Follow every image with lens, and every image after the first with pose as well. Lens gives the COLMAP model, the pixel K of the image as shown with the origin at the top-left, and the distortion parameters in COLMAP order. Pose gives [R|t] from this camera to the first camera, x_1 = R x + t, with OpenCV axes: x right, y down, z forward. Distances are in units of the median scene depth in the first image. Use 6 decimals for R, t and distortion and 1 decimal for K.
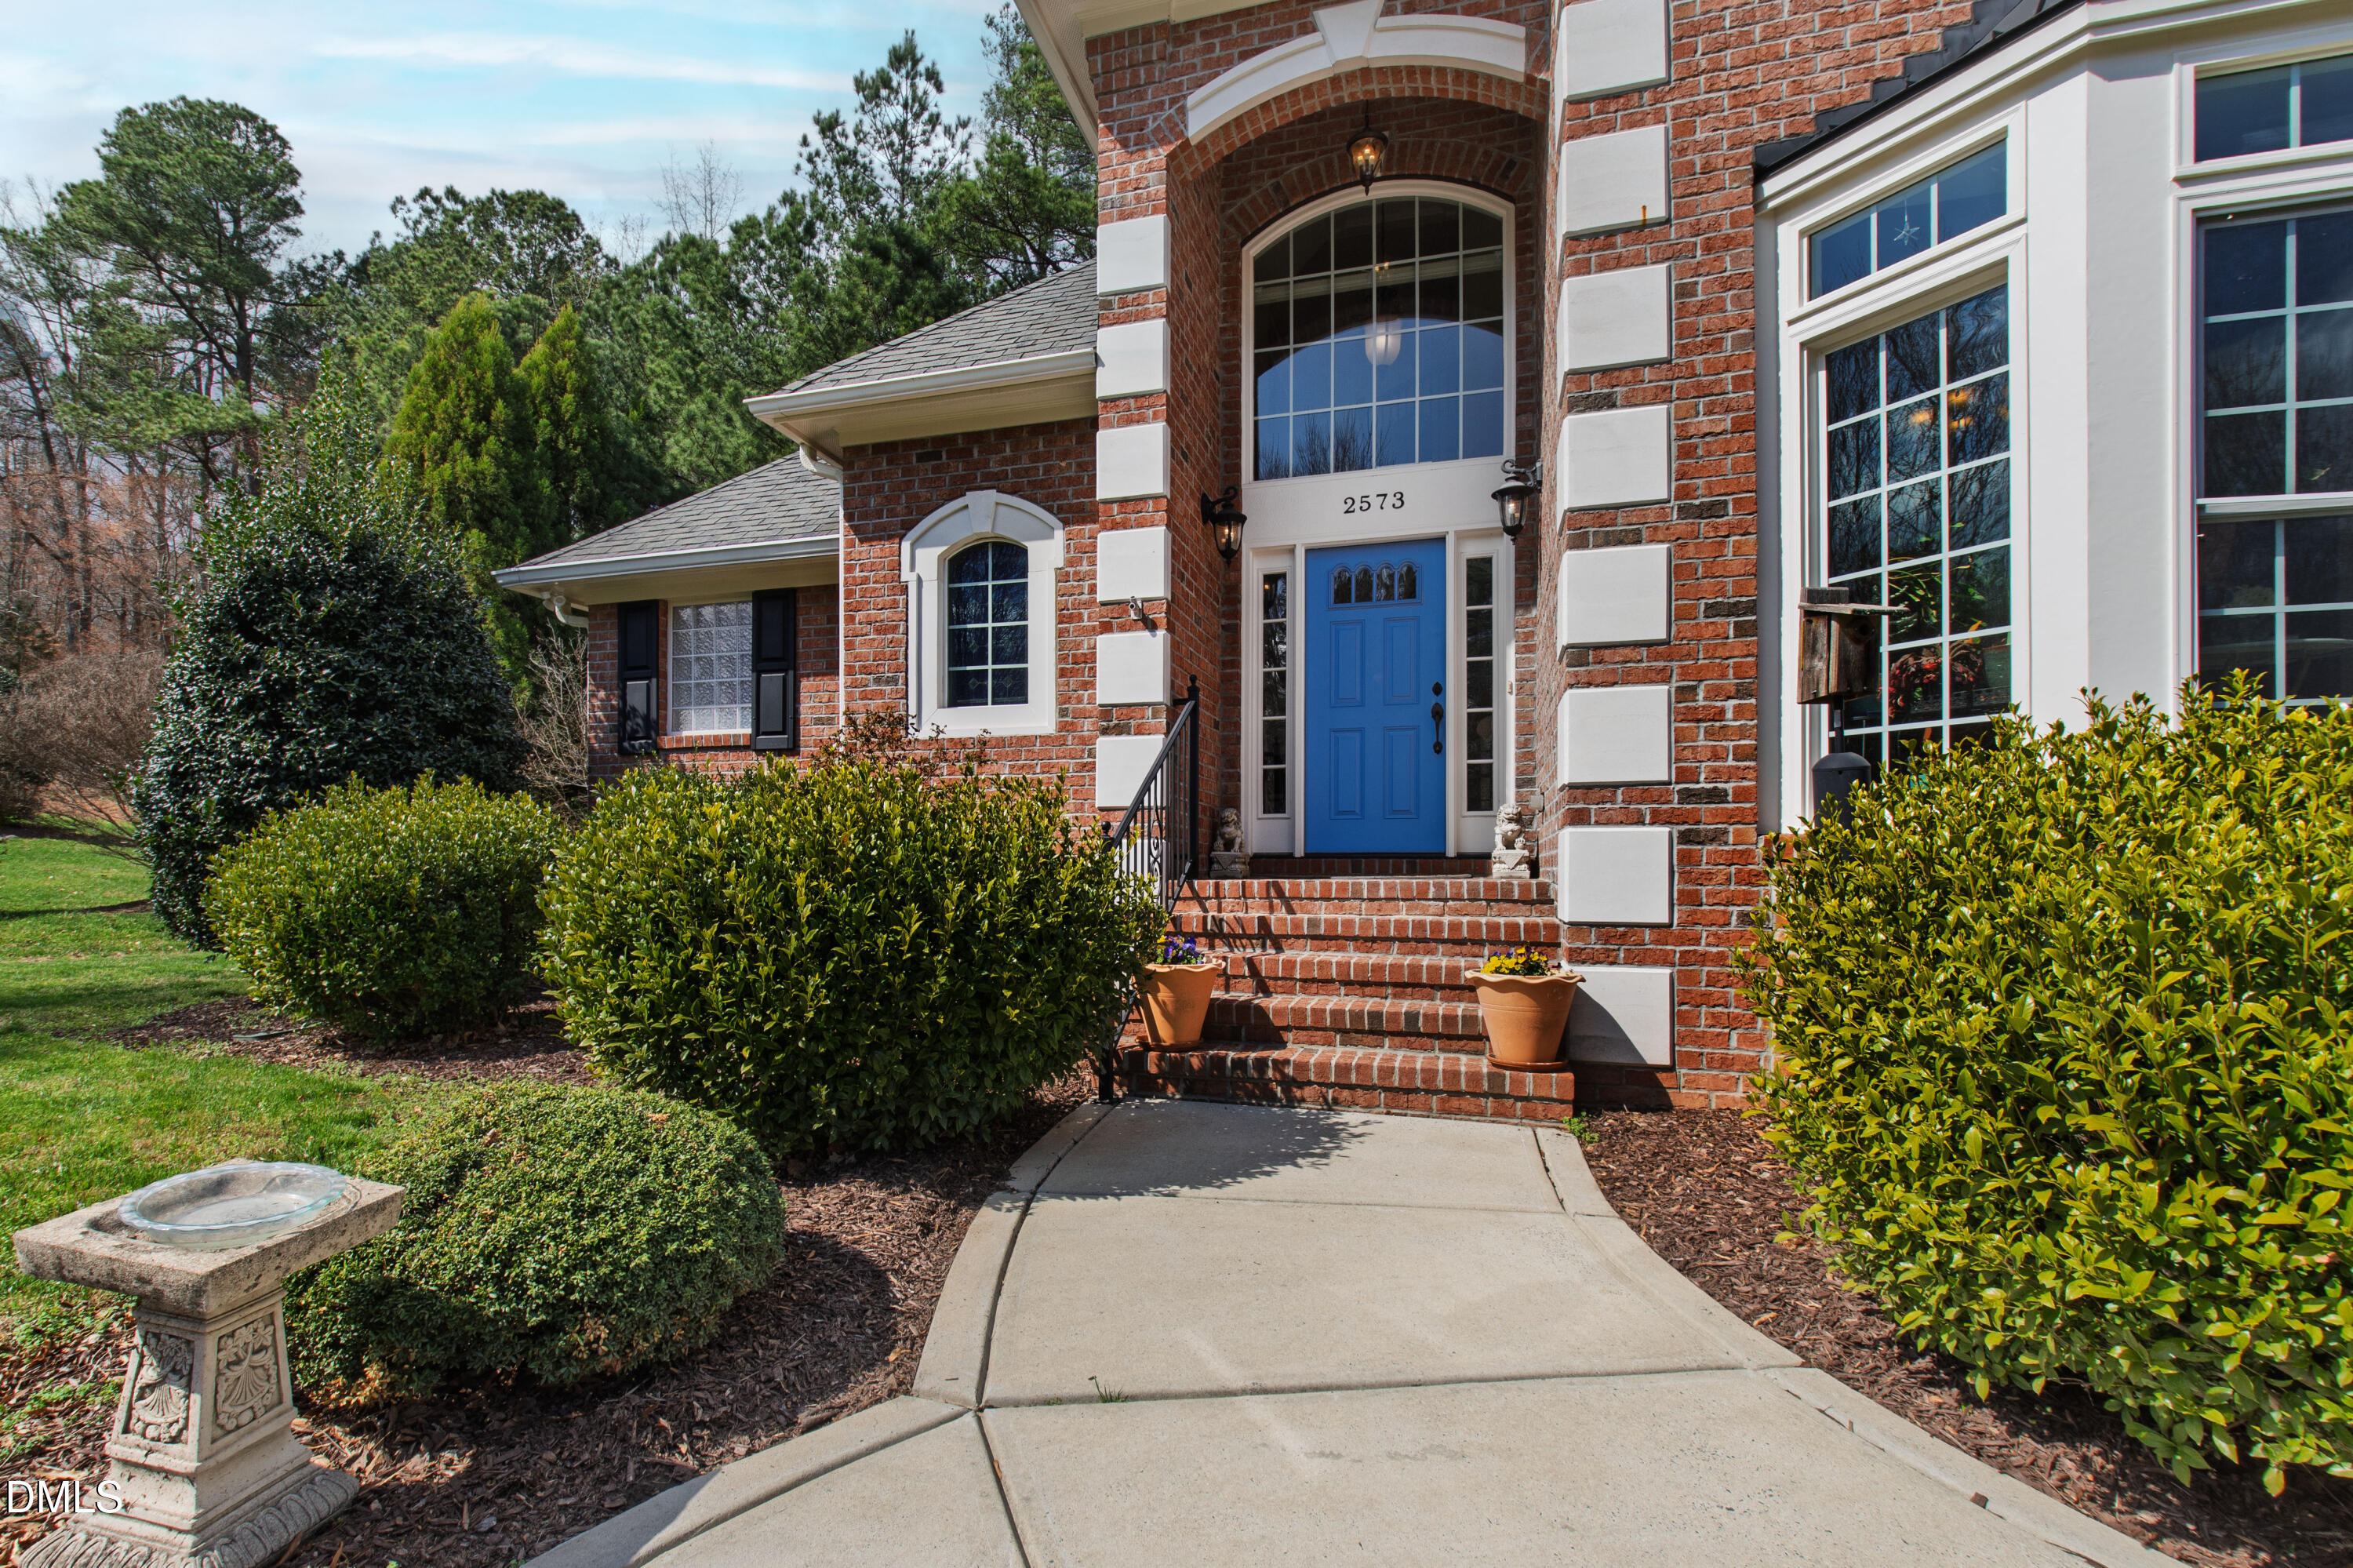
lens RADIAL K [[1035.7, 0, 1188.4], [0, 1035.7, 844.3], [0, 0, 1]] dist [0.000877, -0.000006]
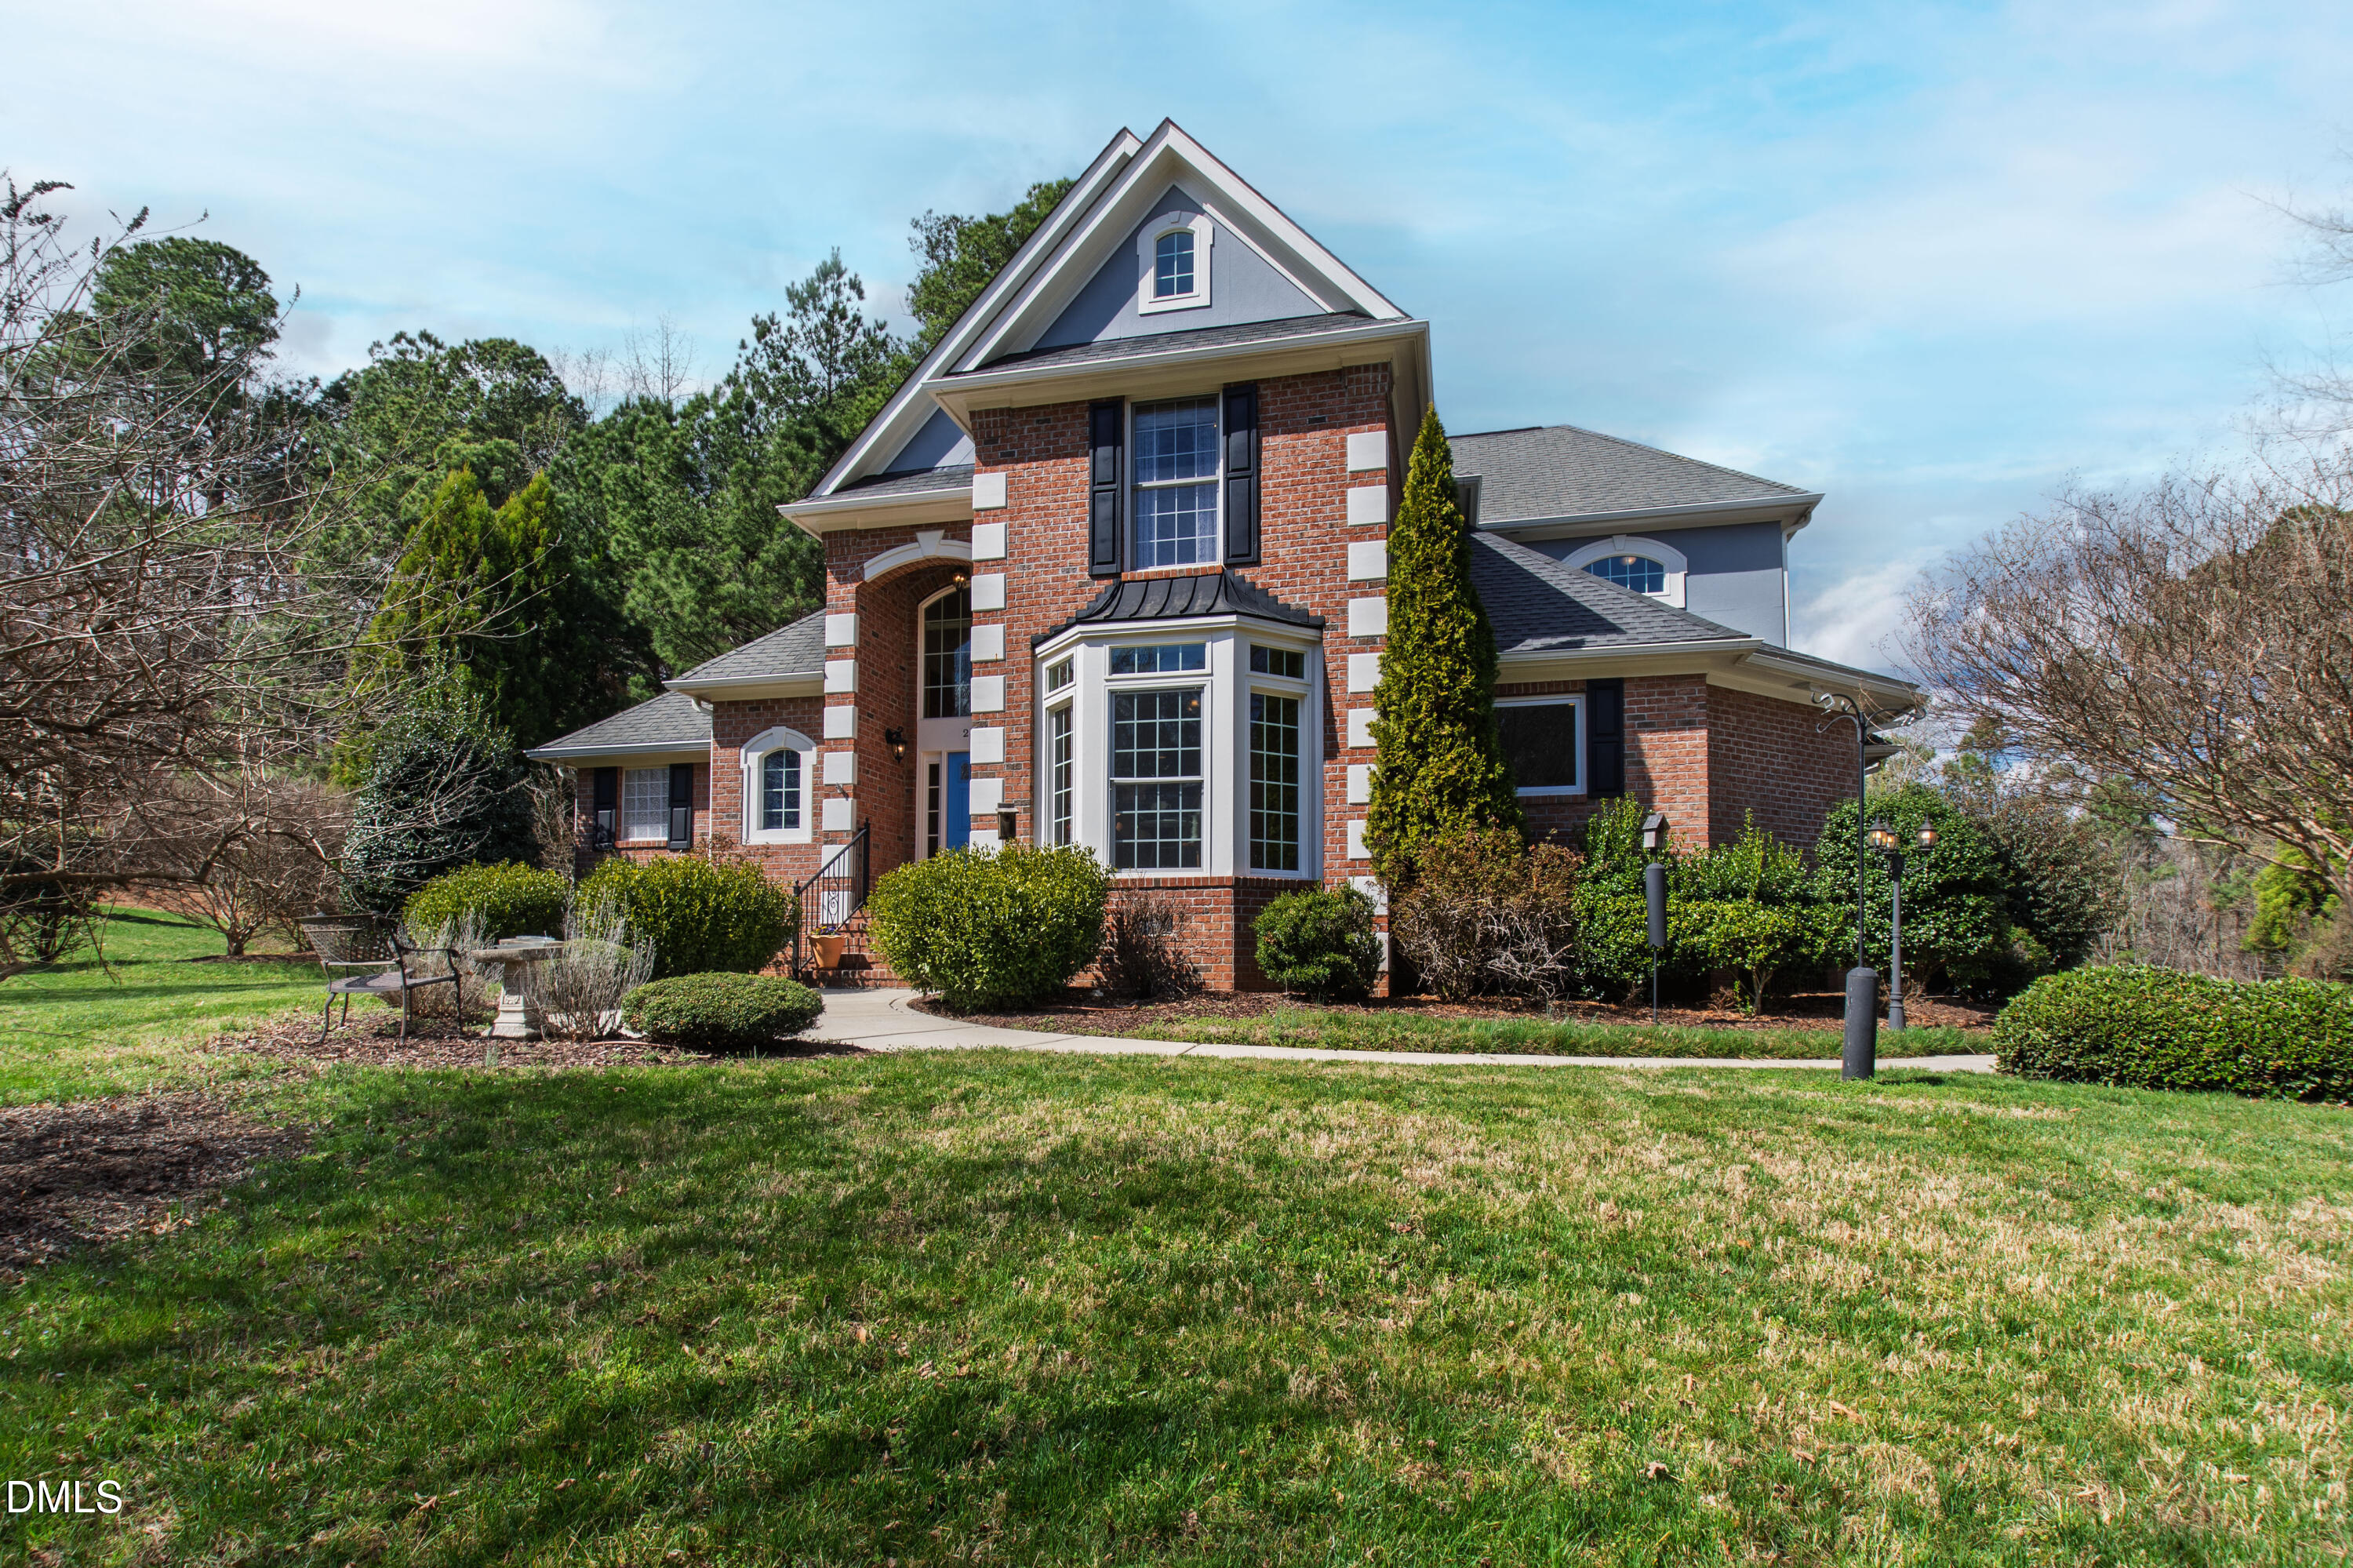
lens RADIAL K [[1011.2, 0, 1174.5], [0, 1011.2, 890.2], [0, 0, 1]] dist [0.050809, -0.015270]
pose [[0.999498, 0.004004, 0.031432, 0.525827], [-0.002655, 0.999078, -0.042849, 0.073926], [-0.031575, 0.042744, 0.998587, -1.049654]]
